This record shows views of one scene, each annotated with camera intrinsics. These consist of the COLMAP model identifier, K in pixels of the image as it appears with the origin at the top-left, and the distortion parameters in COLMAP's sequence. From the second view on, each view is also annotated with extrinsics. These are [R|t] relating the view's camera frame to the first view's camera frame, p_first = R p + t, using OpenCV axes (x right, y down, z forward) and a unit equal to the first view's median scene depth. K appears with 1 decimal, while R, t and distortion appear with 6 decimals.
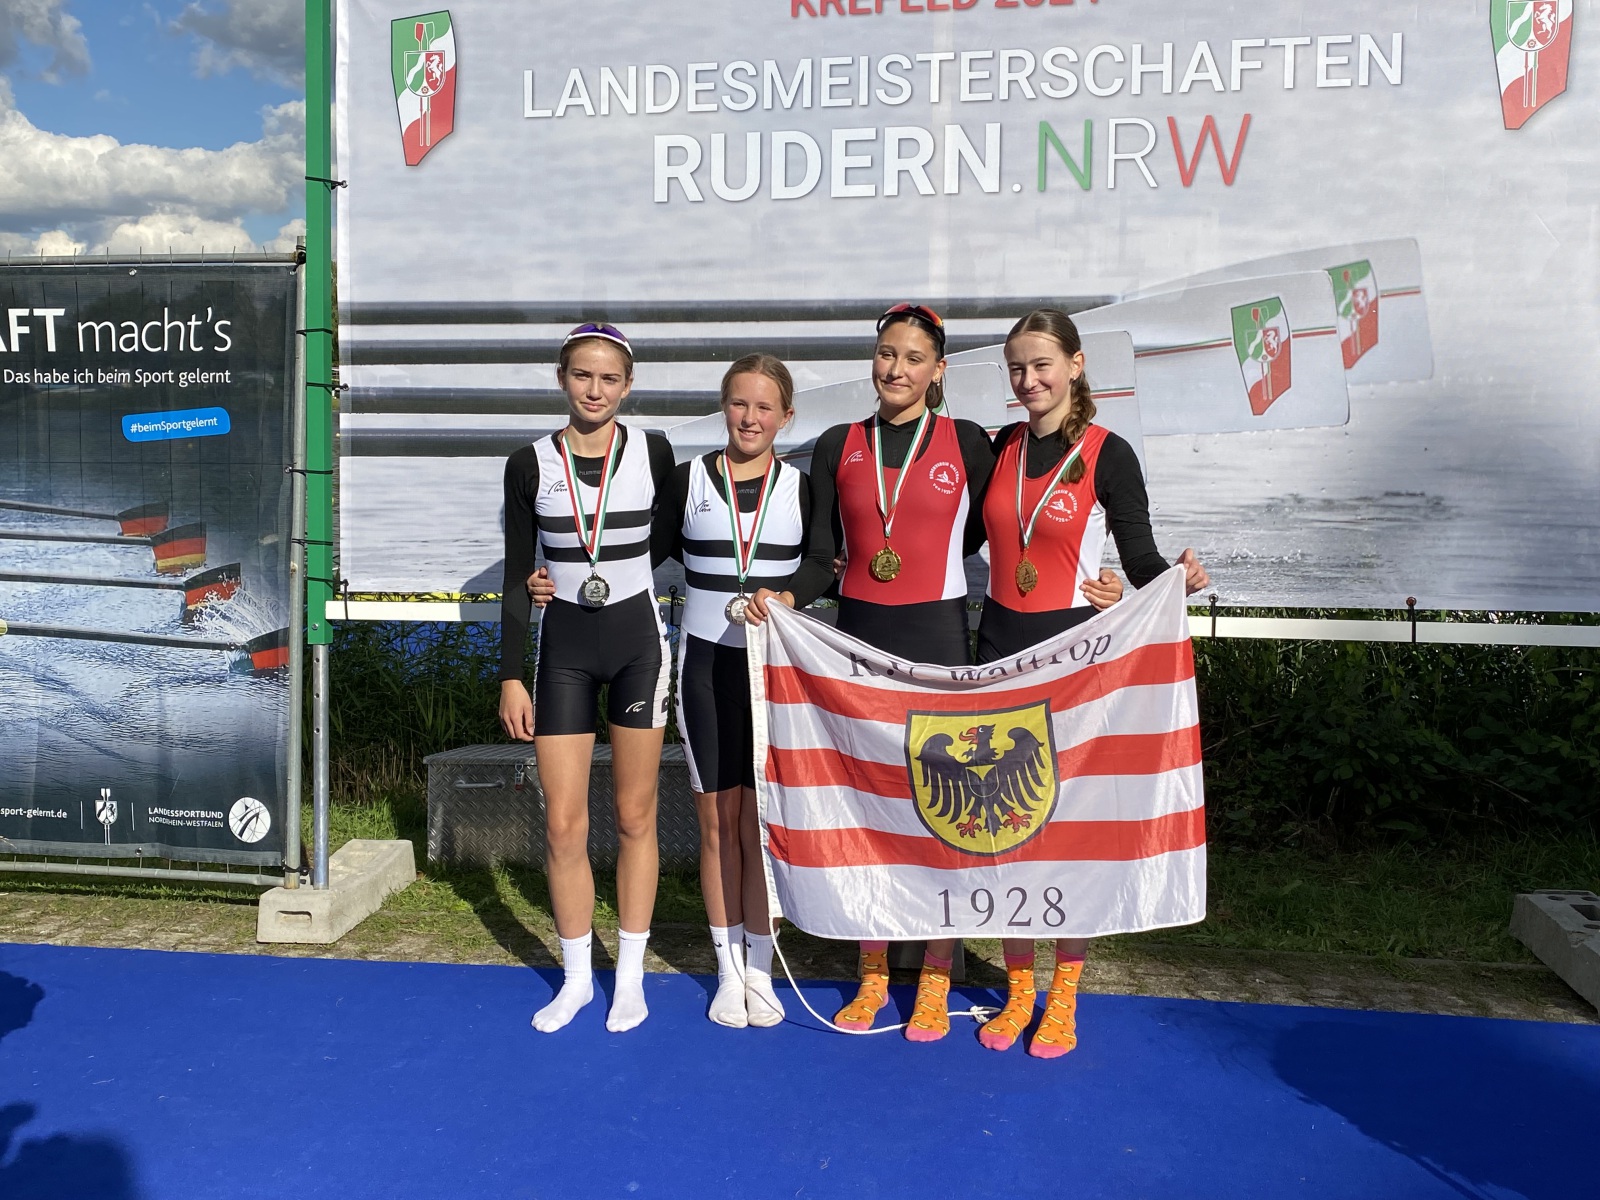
lens RADIAL K [[1736.3, 0, 764.8], [0, 1736.3, 616.6], [0, 0, 1]] dist [-0.018526, 0.000000]
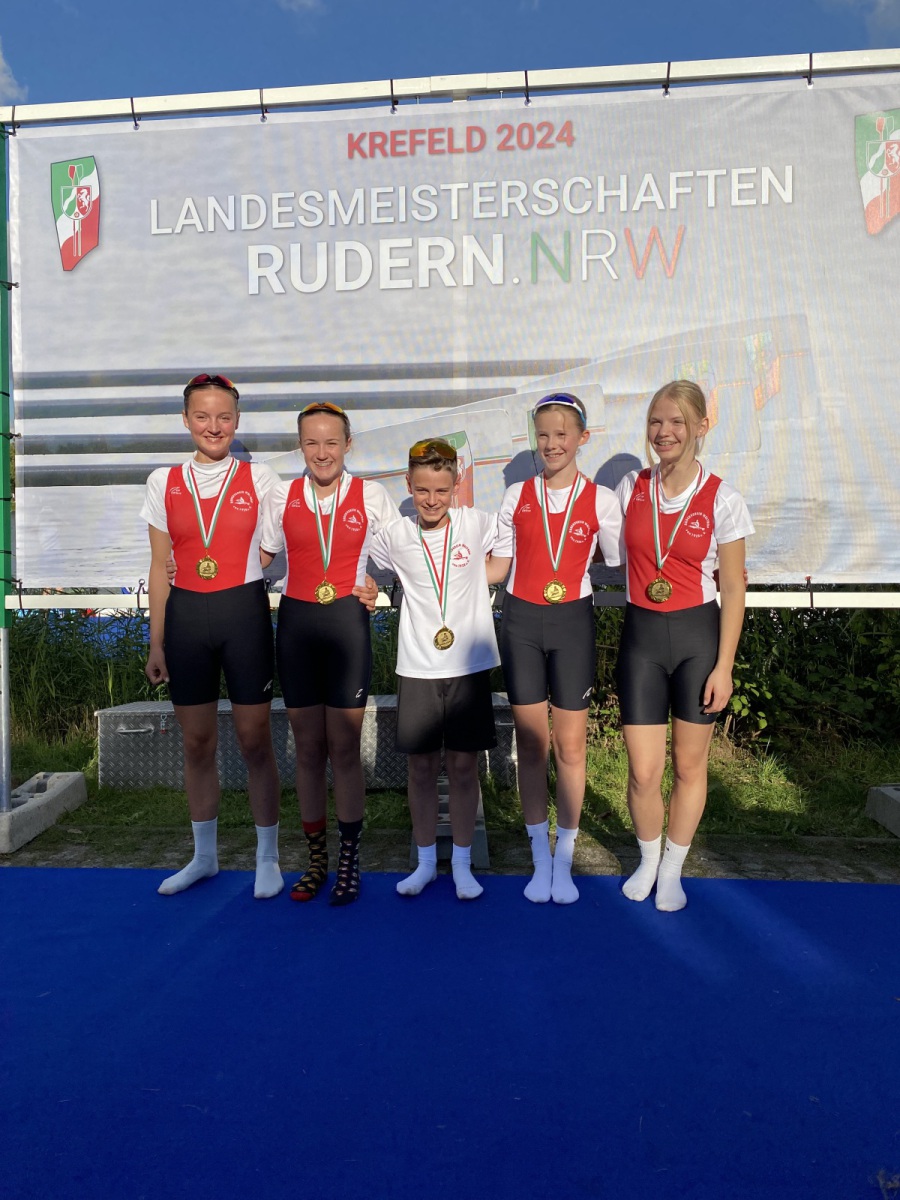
lens RADIAL K [[952.0, 0, 428.2], [0, 952.0, 594.9], [0, 0, 1]] dist [-0.014099, 0.003651]
pose [[0.995507, -0.015288, 0.093450, 0.002794], [0.018680, 0.999194, -0.035531, 0.024528], [-0.092832, 0.037117, 0.994990, 0.265154]]
